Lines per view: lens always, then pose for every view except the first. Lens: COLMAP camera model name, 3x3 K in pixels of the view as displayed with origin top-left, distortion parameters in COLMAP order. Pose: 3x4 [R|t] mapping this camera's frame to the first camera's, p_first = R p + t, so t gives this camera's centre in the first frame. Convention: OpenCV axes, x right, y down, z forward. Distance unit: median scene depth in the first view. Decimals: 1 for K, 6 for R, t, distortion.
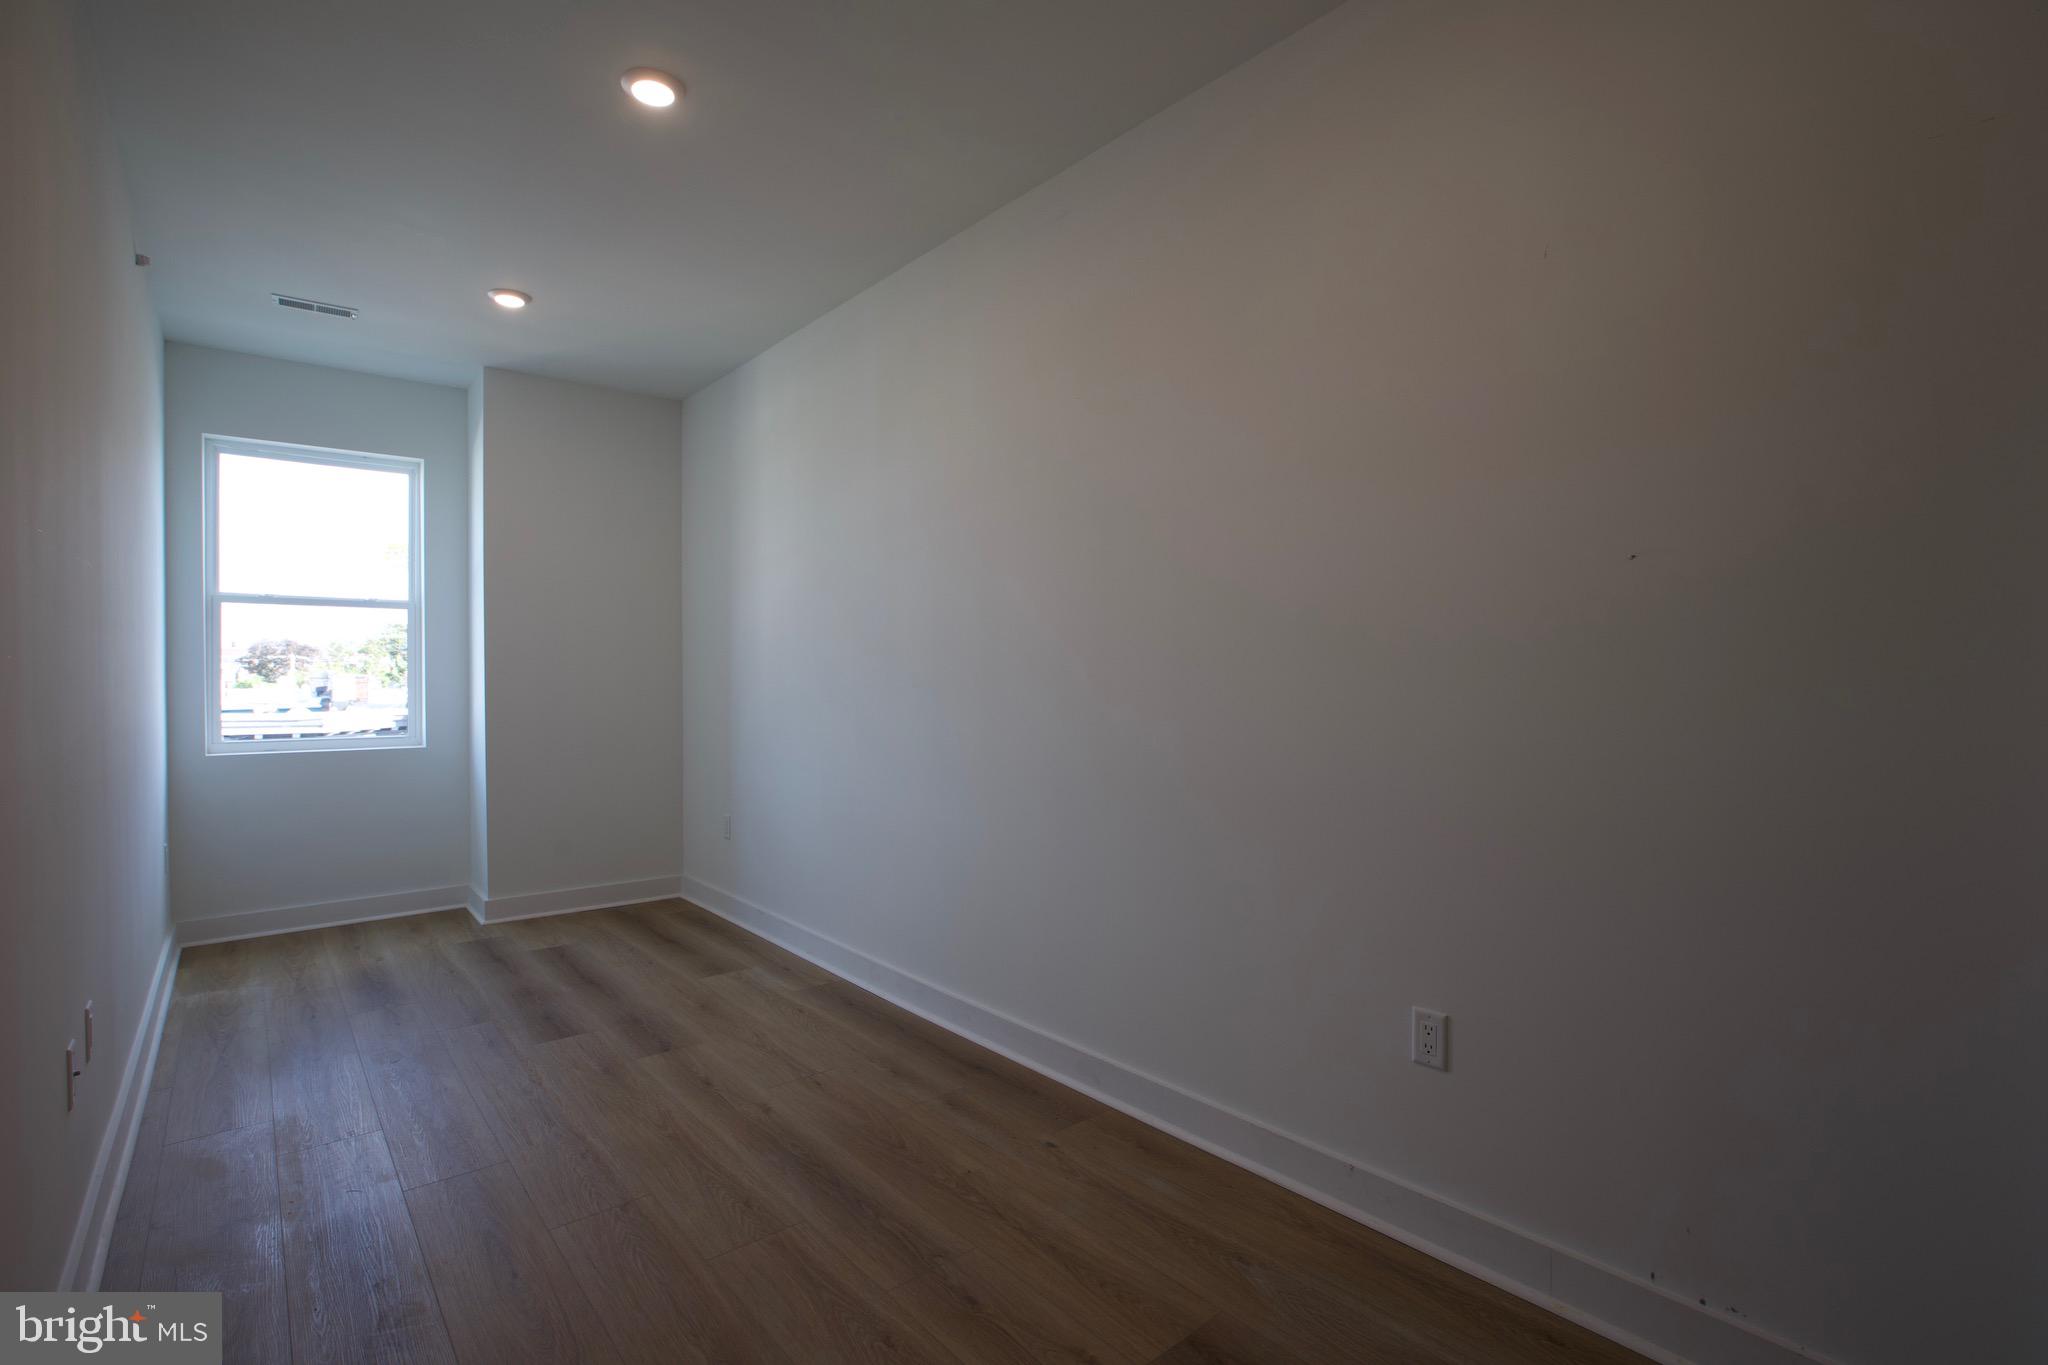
lens RADIAL K [[931.0, 0, 1022.8], [0, 931.0, 686.1], [0, 0, 1]] dist [-0.050328, 0.017662]
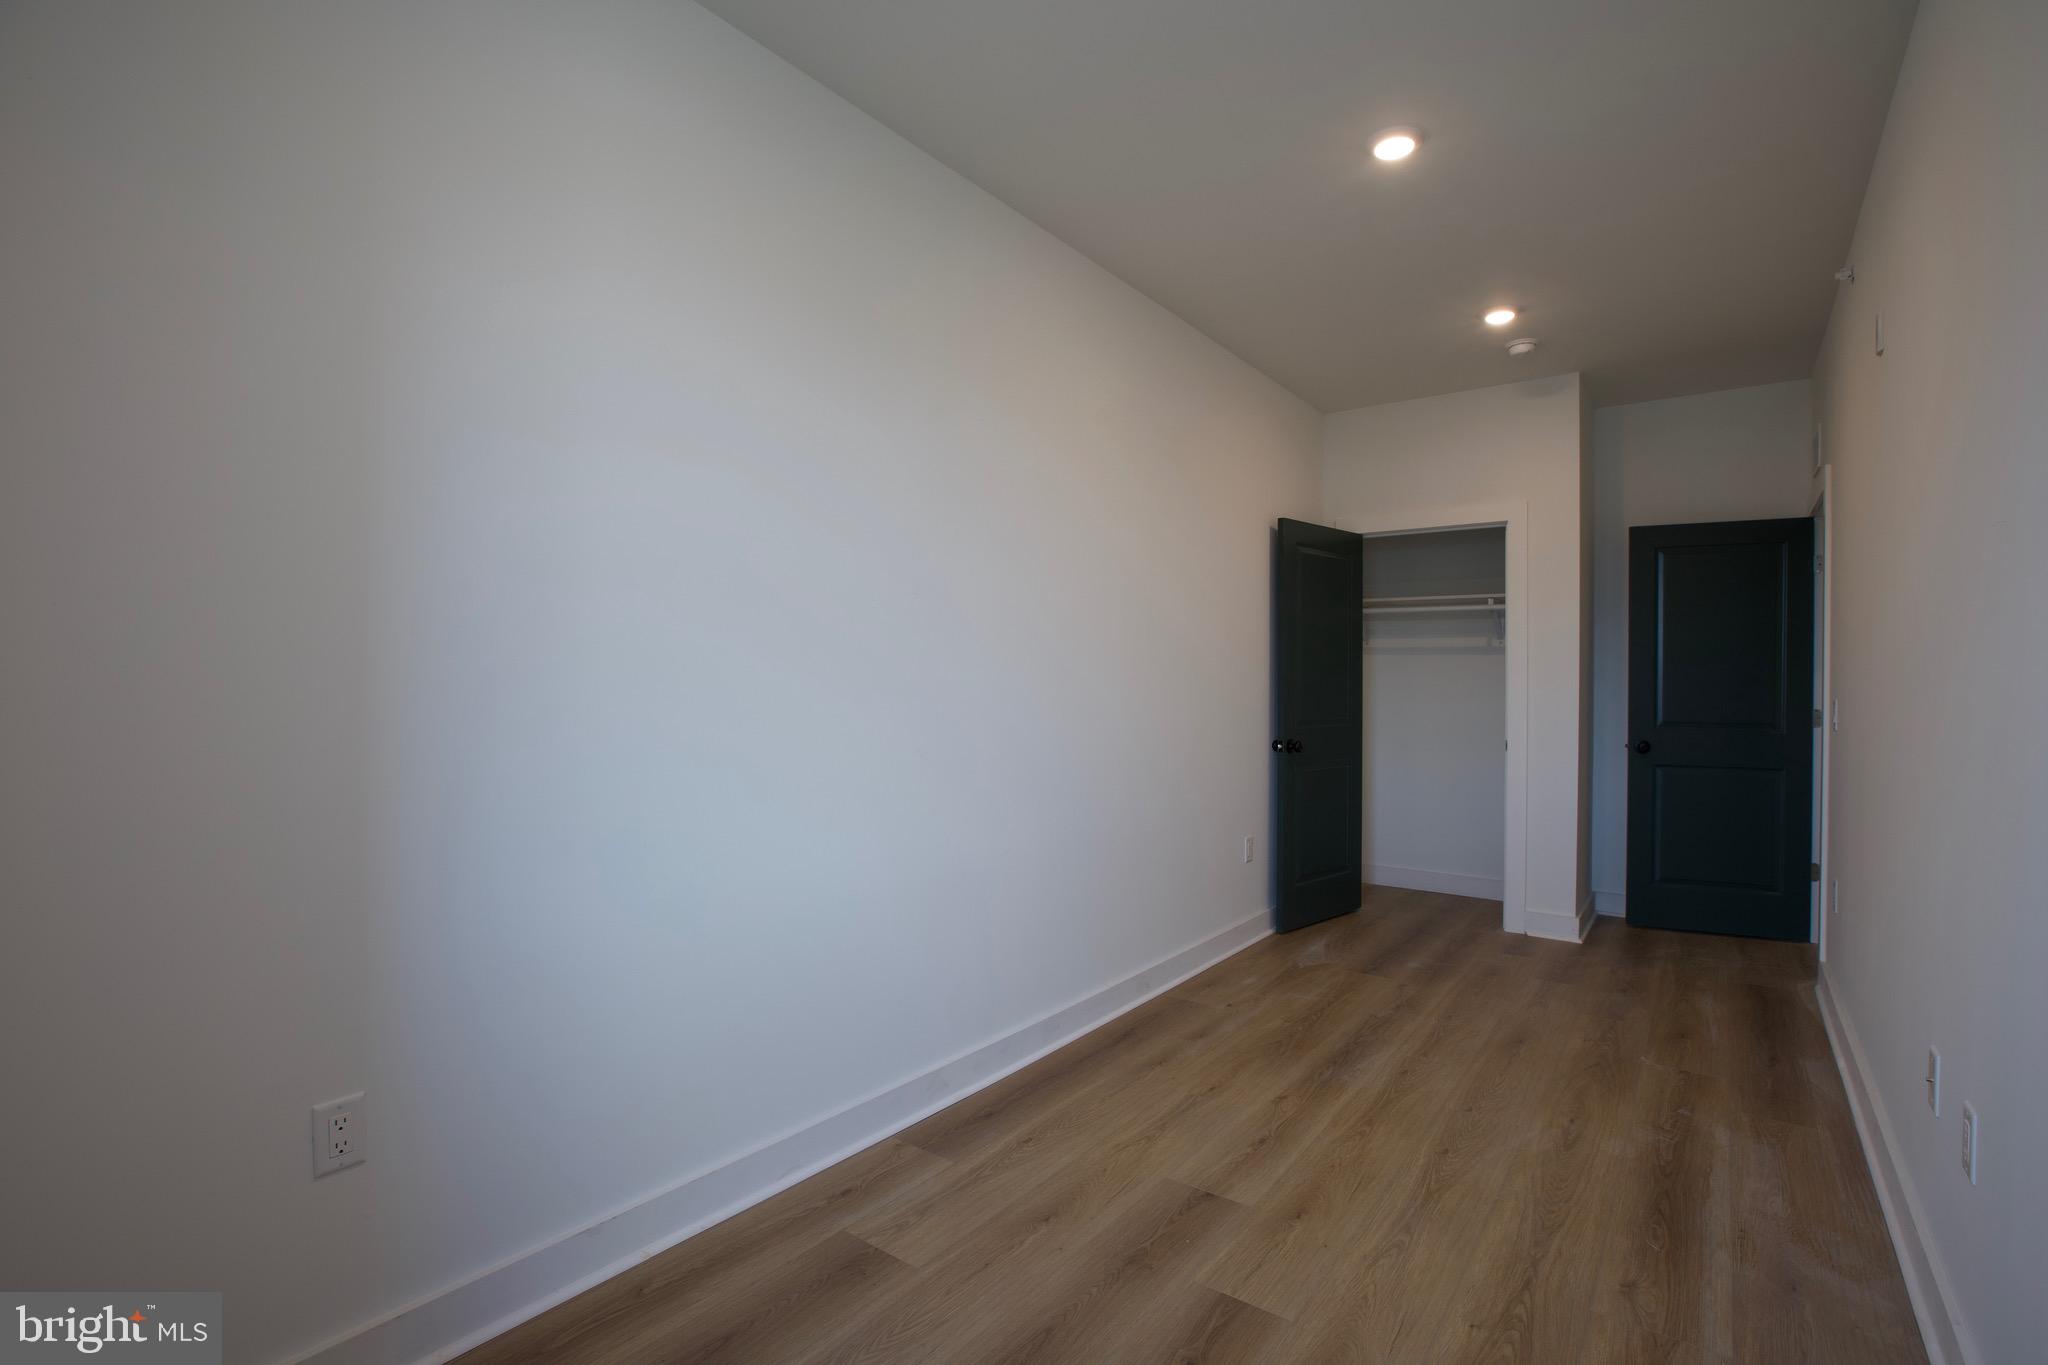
lens RADIAL K [[931.0, 0, 1022.8], [0, 931.0, 686.1], [0, 0, 1]] dist [-0.050328, 0.017662]
pose [[-0.209316, 0.006154, 0.977829, -1.101211], [0.005011, 0.999974, -0.005221, -0.005454], [-0.977835, 0.003807, -0.209341, 1.330332]]
